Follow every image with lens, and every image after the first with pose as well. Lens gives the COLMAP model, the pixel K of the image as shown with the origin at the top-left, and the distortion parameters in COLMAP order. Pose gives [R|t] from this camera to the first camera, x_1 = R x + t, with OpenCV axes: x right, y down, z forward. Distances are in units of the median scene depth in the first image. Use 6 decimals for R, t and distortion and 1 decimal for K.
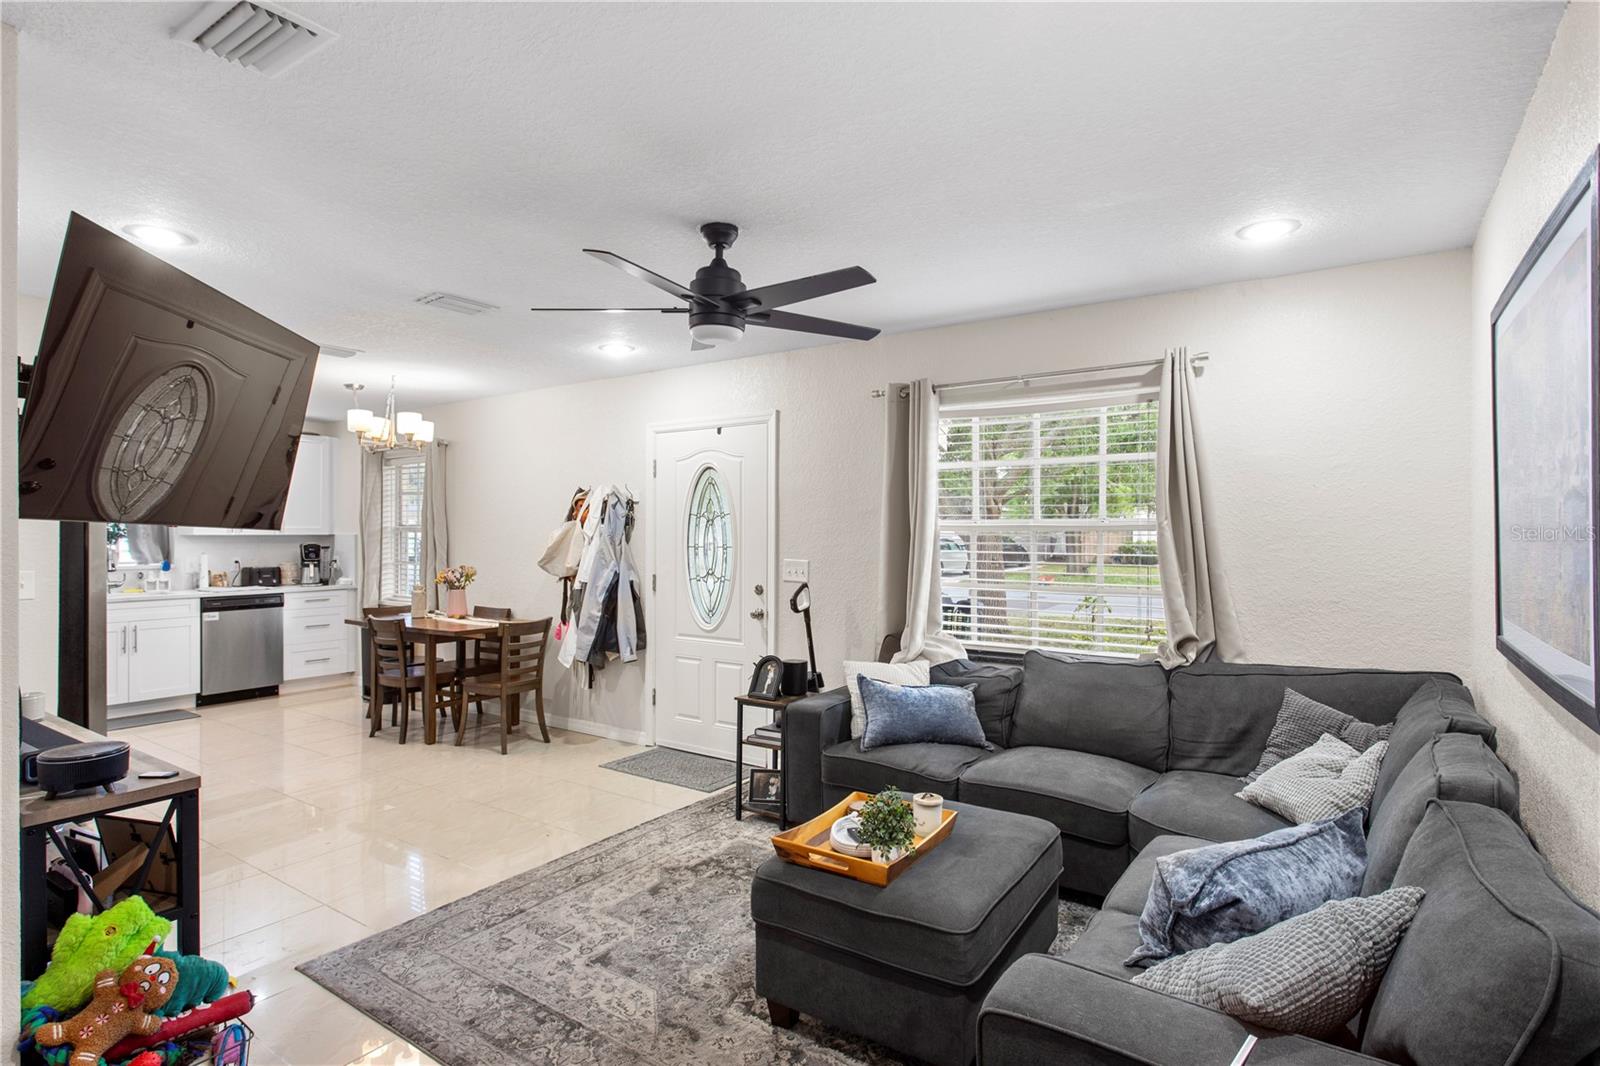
lens RADIAL K [[817.5, 0, 804.0], [0, 817.5, 532.1], [0, 0, 1]] dist [-0.016964, 0.008377]
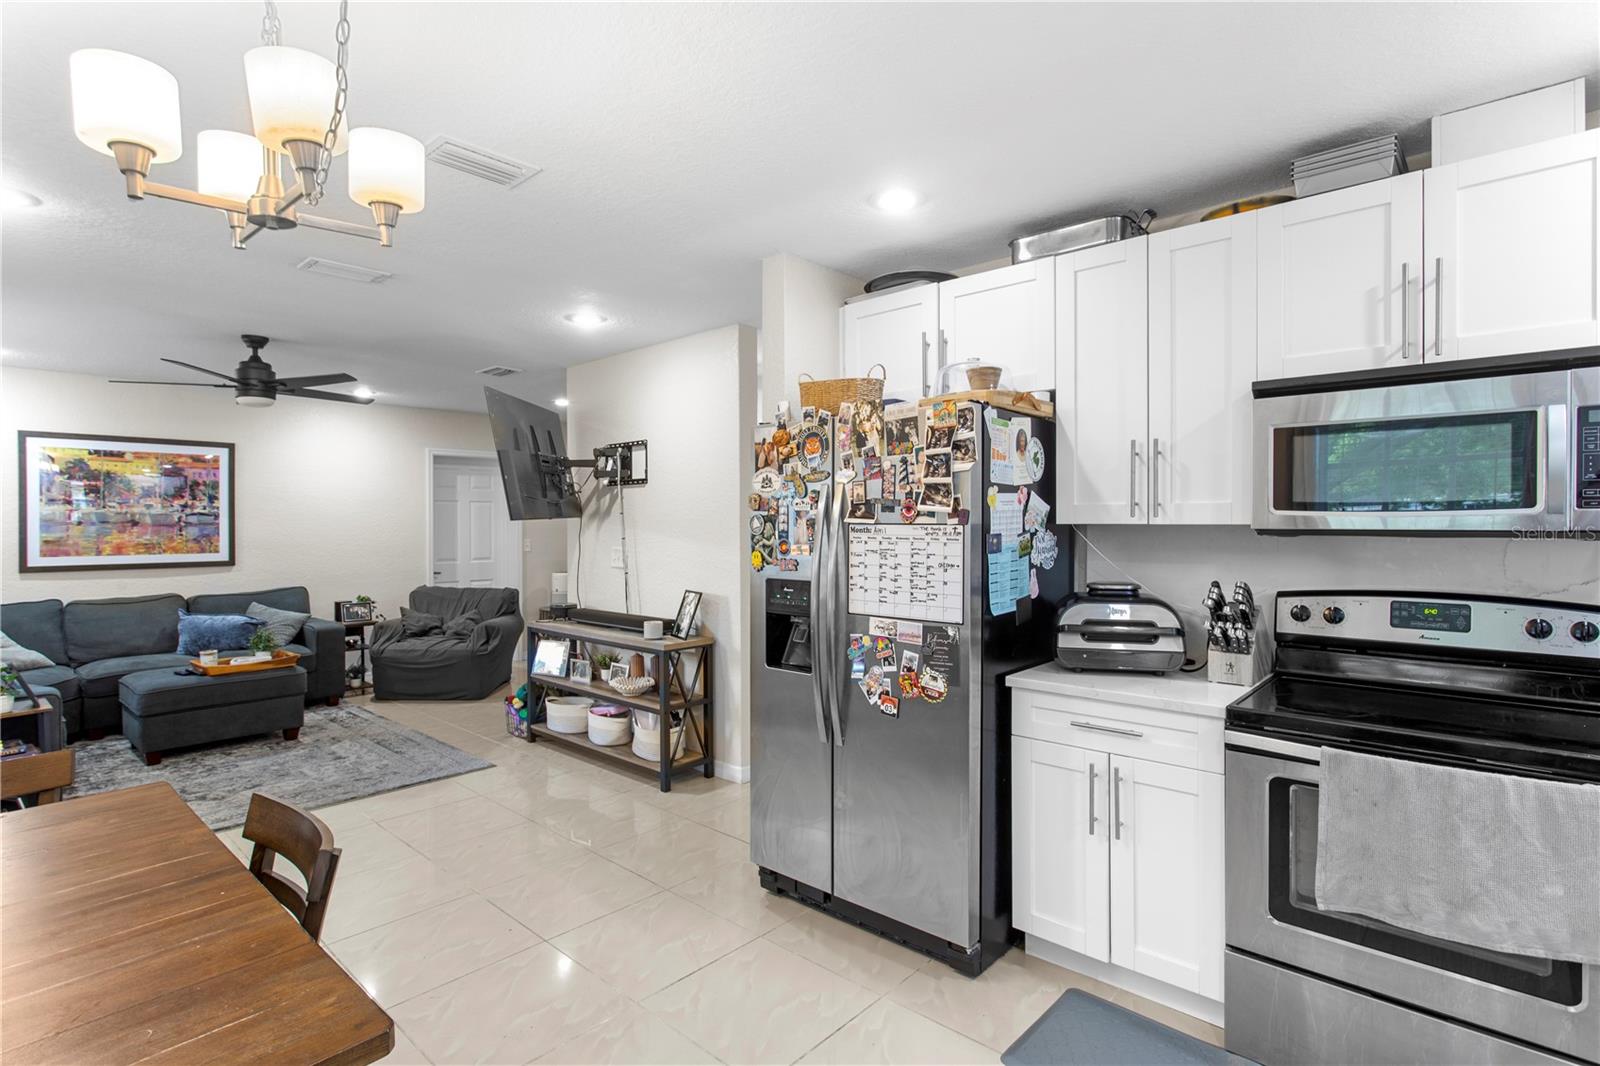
lens RADIAL K [[817.5, 0, 820.3], [0, 817.5, 525.4], [0, 0, 1]] dist [-0.016964, 0.008377]
pose [[-0.991654, 0.002739, 0.128901, -0.741569], [0.003075, 0.999992, 0.002404, 0.001861], [-0.128893, 0.002781, -0.991655, 1.272153]]
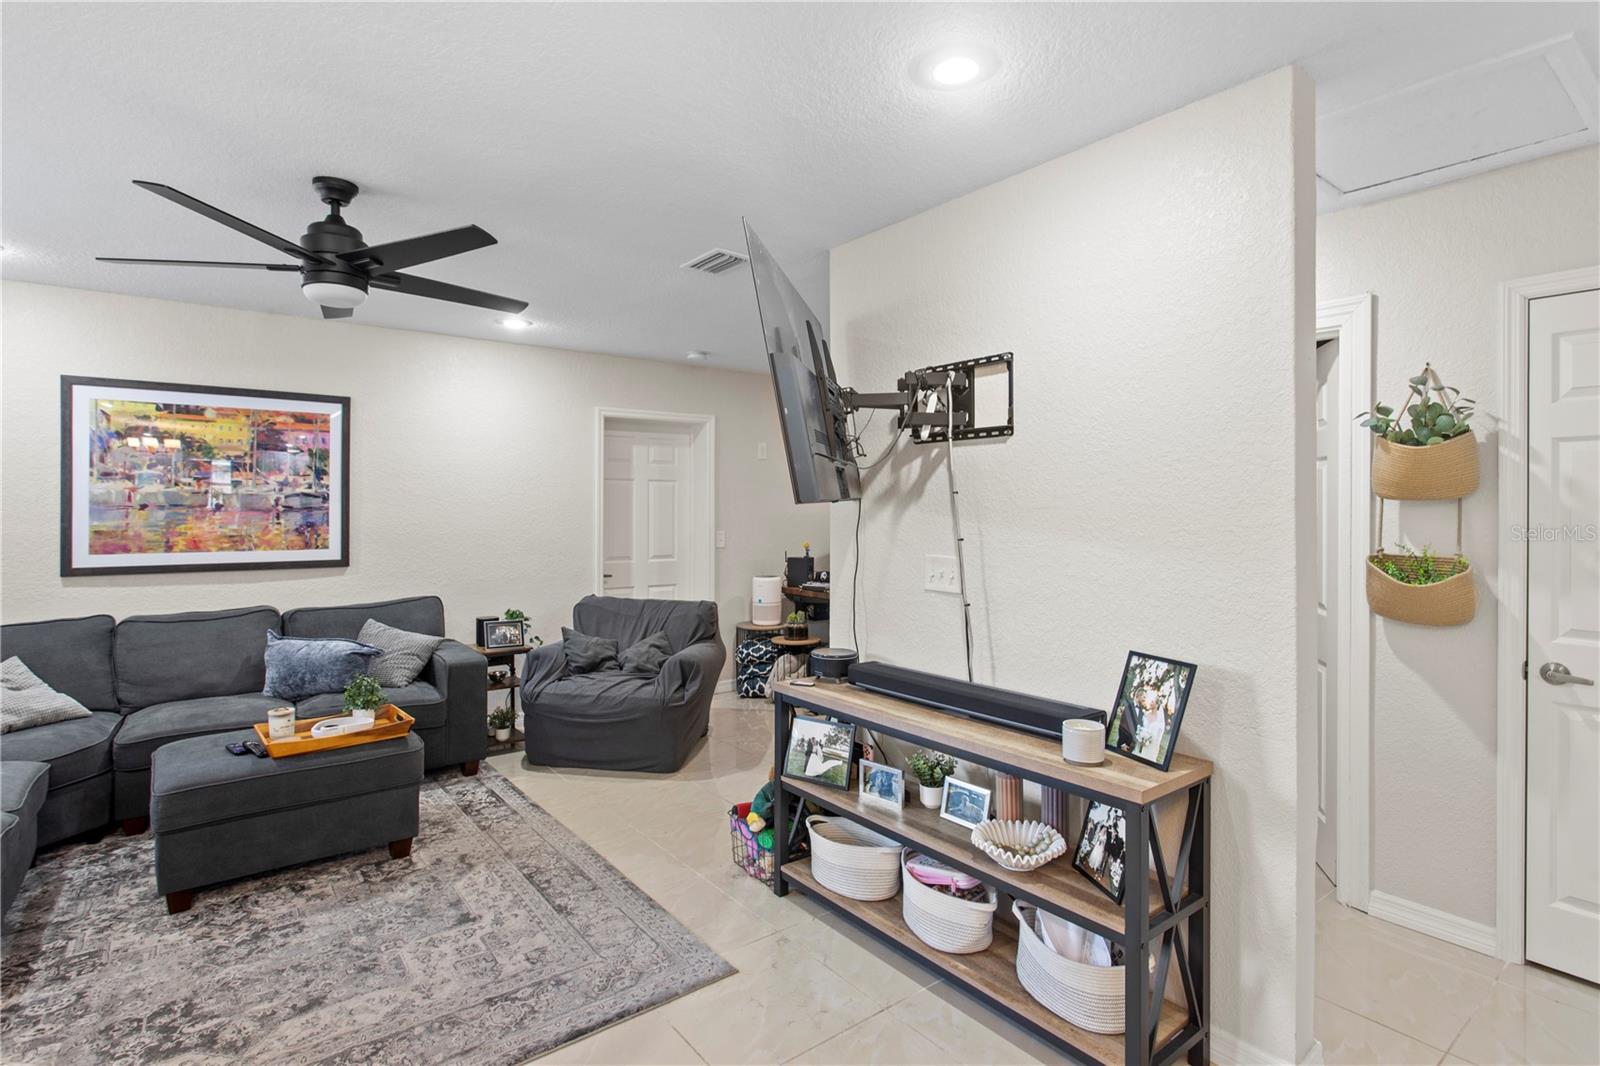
lens RADIAL K [[817.5, 0, 809.2], [0, 817.5, 507.3], [0, 0, 1]] dist [-0.016964, 0.008377]
pose [[-0.953900, -0.000812, 0.300124, -0.467973], [-0.002352, 0.999986, -0.004771, 0.001286], [-0.300116, -0.005257, -0.953888, 0.889634]]
